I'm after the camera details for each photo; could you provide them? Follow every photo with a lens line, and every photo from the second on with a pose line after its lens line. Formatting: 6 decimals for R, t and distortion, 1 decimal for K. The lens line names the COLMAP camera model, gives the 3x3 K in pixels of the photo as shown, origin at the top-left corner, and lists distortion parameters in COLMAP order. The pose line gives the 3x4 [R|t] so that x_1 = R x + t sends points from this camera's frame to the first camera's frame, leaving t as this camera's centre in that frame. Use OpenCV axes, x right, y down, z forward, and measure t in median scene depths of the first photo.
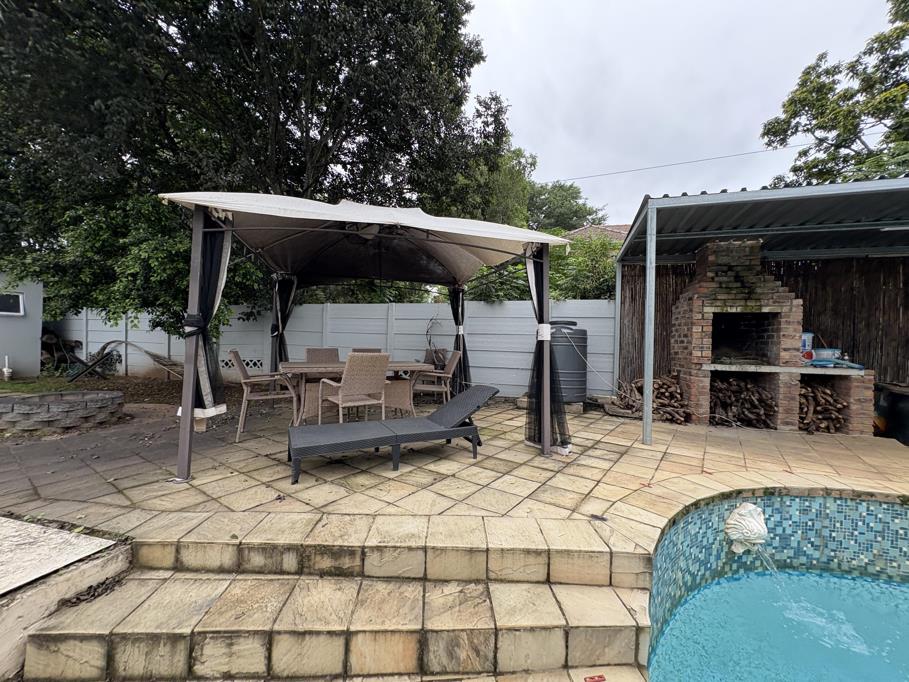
lens RADIAL K [[357.2, 0, 457.3], [0, 357.2, 342.8], [0, 0, 1]] dist [0.001052, -0.000196]
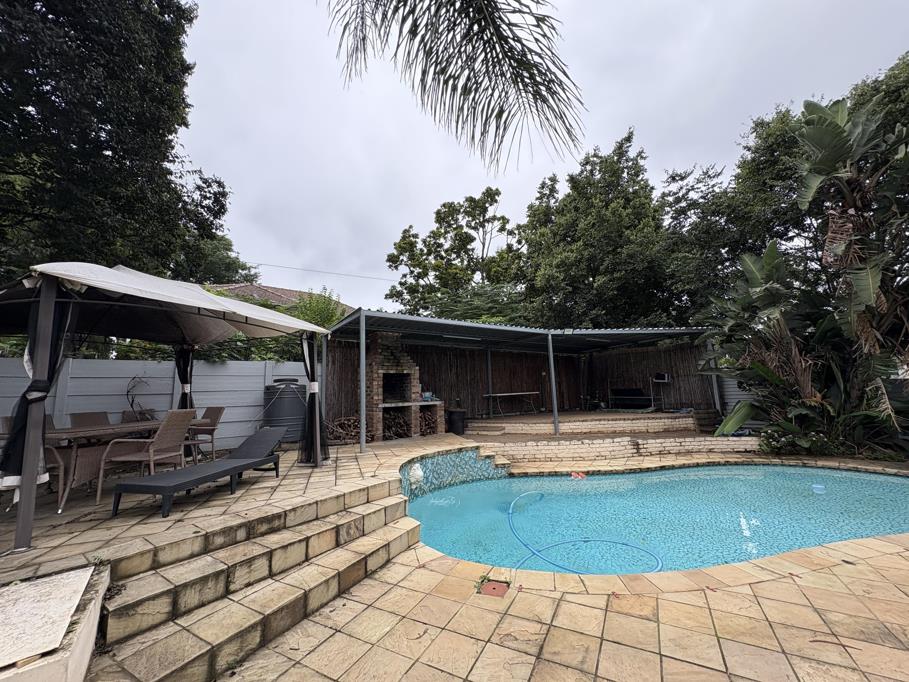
lens RADIAL K [[357.2, 0, 457.3], [0, 357.2, 342.8], [0, 0, 1]] dist [0.001052, -0.000196]
pose [[0.591087, 0.070314, 0.803537, -0.475016], [0.052226, 0.990767, -0.125116, 0.004155], [-0.804915, 0.115919, 0.581957, -0.311849]]
